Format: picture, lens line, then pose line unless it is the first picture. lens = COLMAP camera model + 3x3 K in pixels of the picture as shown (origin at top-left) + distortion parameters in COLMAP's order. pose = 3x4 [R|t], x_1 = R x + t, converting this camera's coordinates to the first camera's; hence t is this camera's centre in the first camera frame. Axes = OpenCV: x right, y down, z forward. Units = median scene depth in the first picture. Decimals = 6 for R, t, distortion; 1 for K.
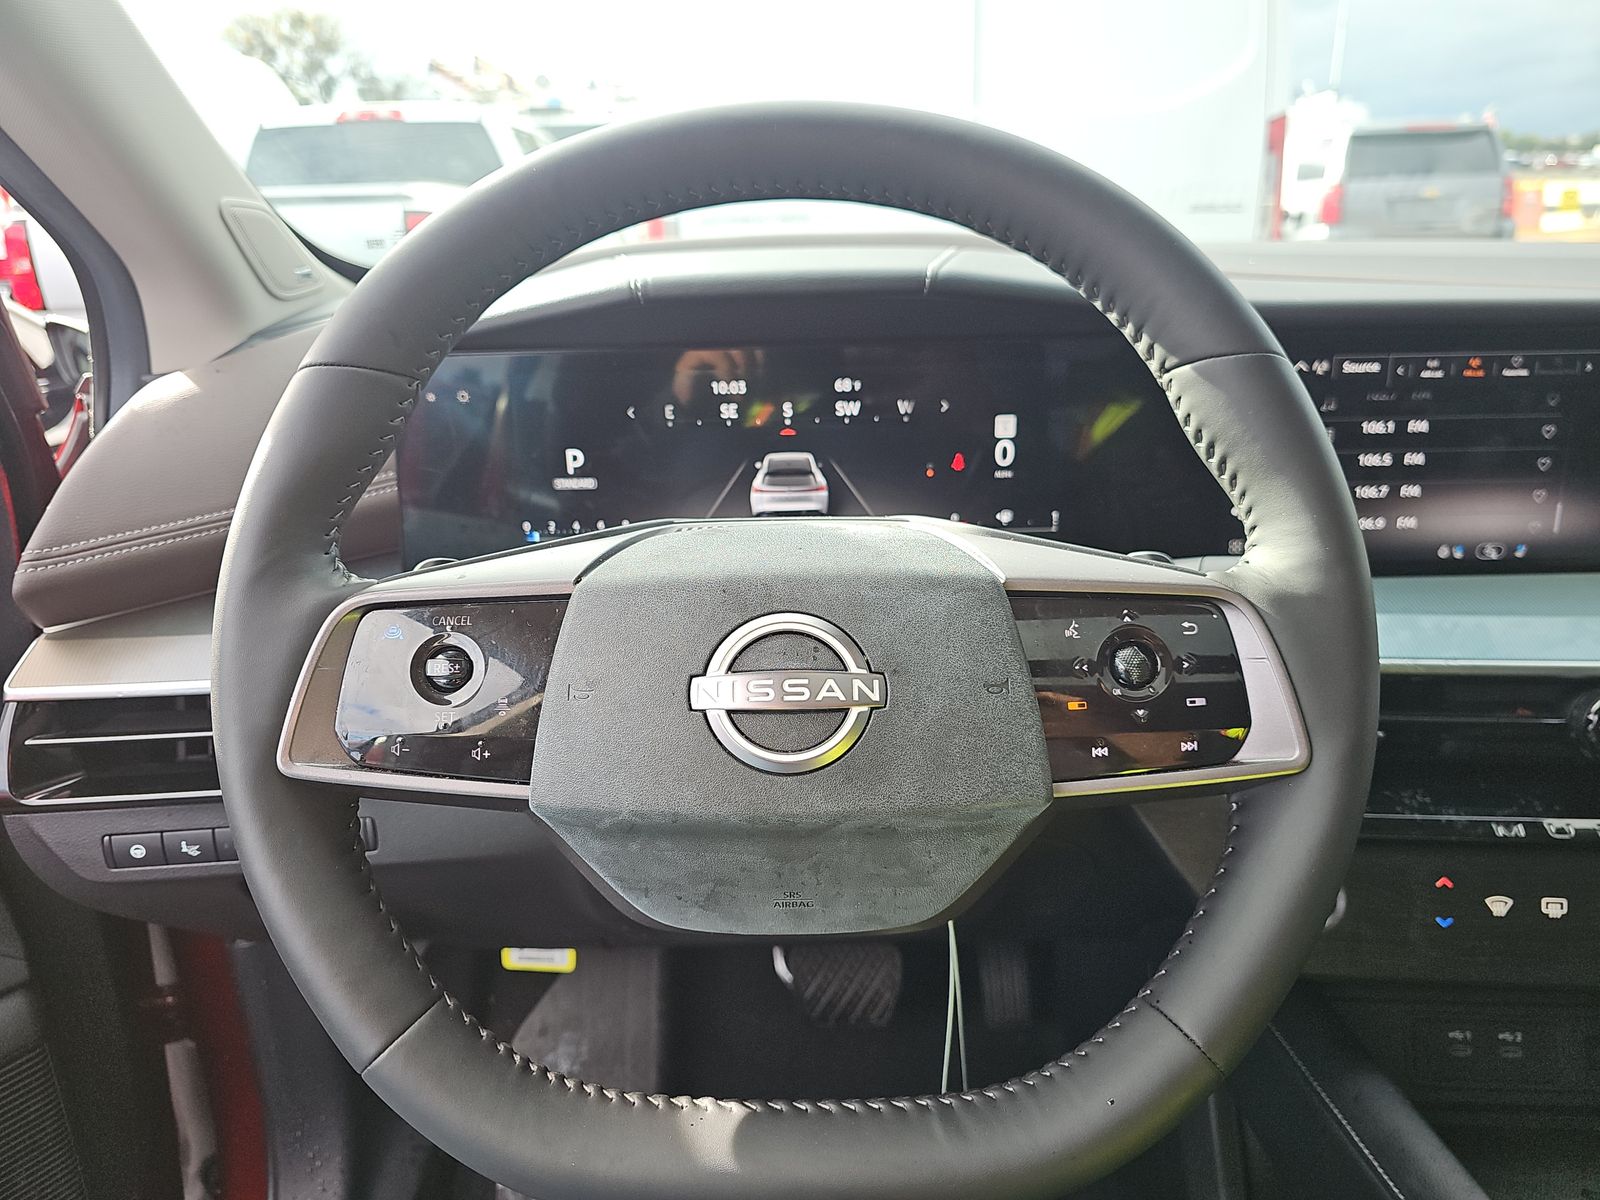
lens RADIAL K [[1070.5, 0, 803.0], [0, 1070.5, 598.2], [0, 0, 1]] dist [0.035941, -0.009692]
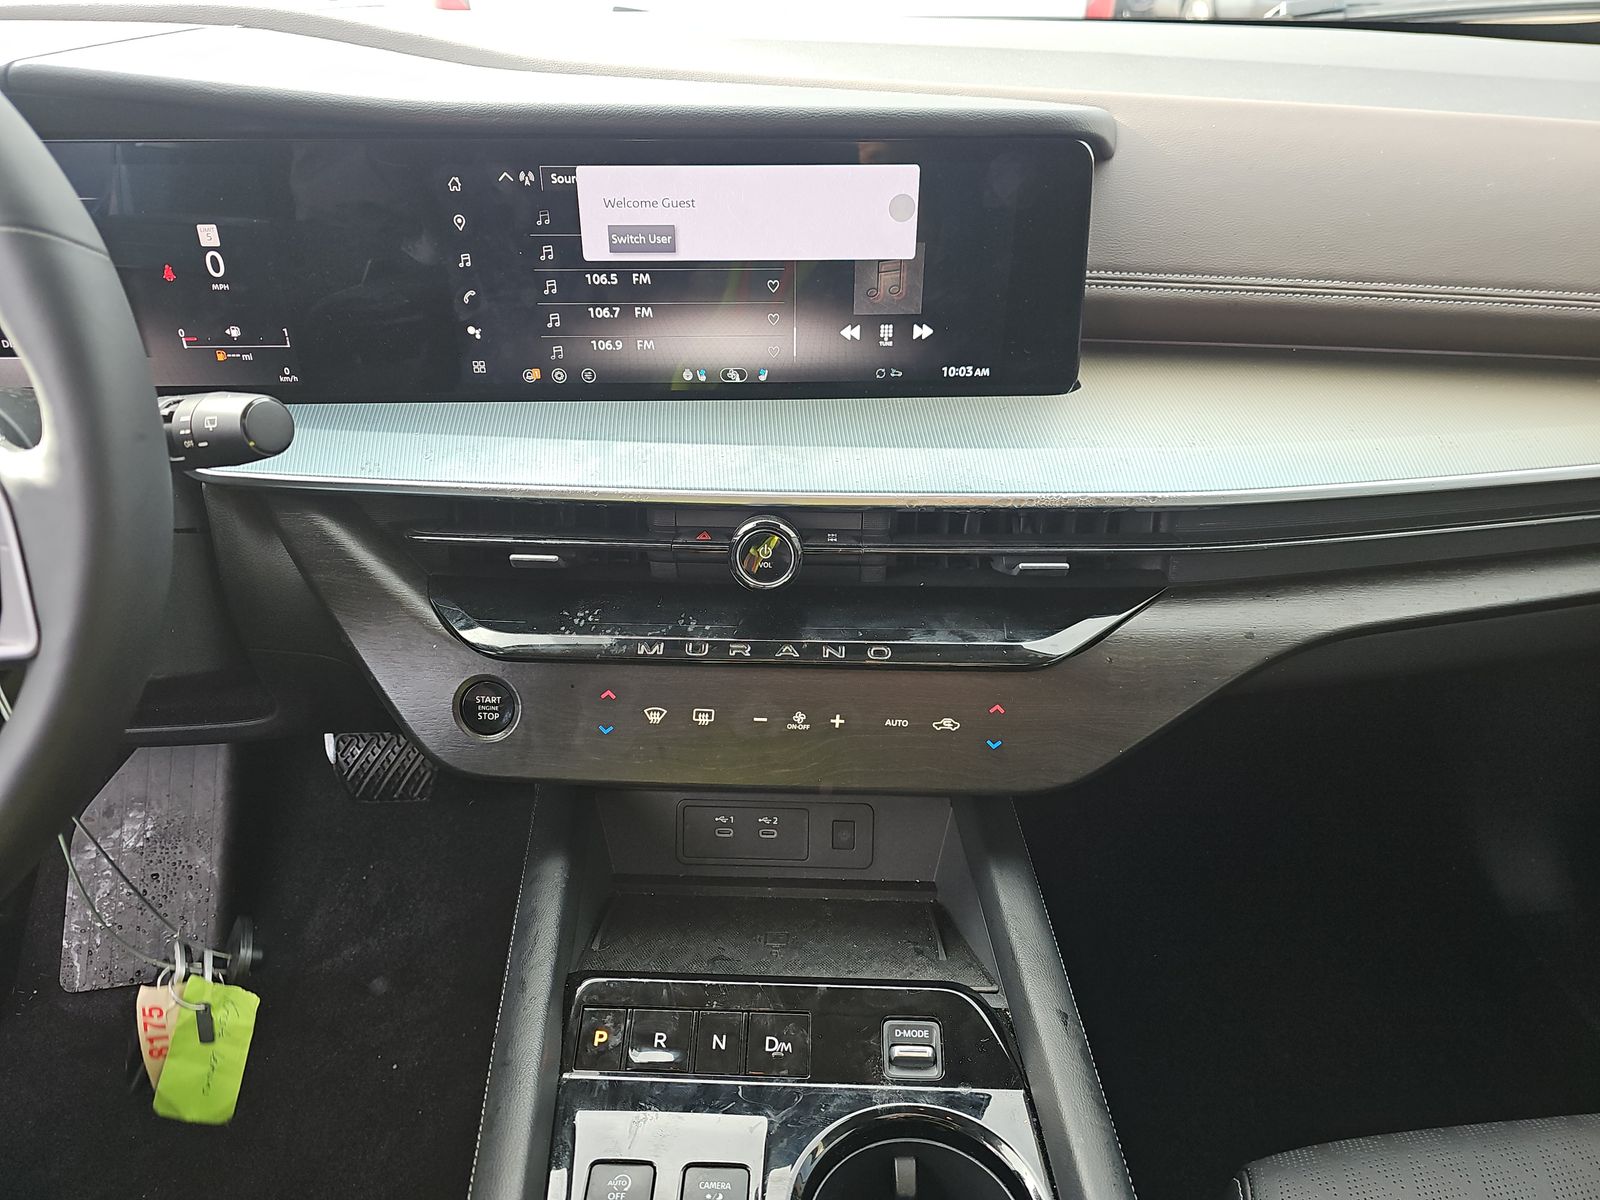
lens RADIAL K [[1070.5, 0, 804.1], [0, 1070.5, 606.5], [0, 0, 1]] dist [0.035941, -0.009692]
pose [[0.999440, 0.000989, 0.033436, 0.666809], [-0.008243, 0.976025, 0.217504, -0.051067], [-0.032419, -0.217658, 0.975487, -0.023945]]
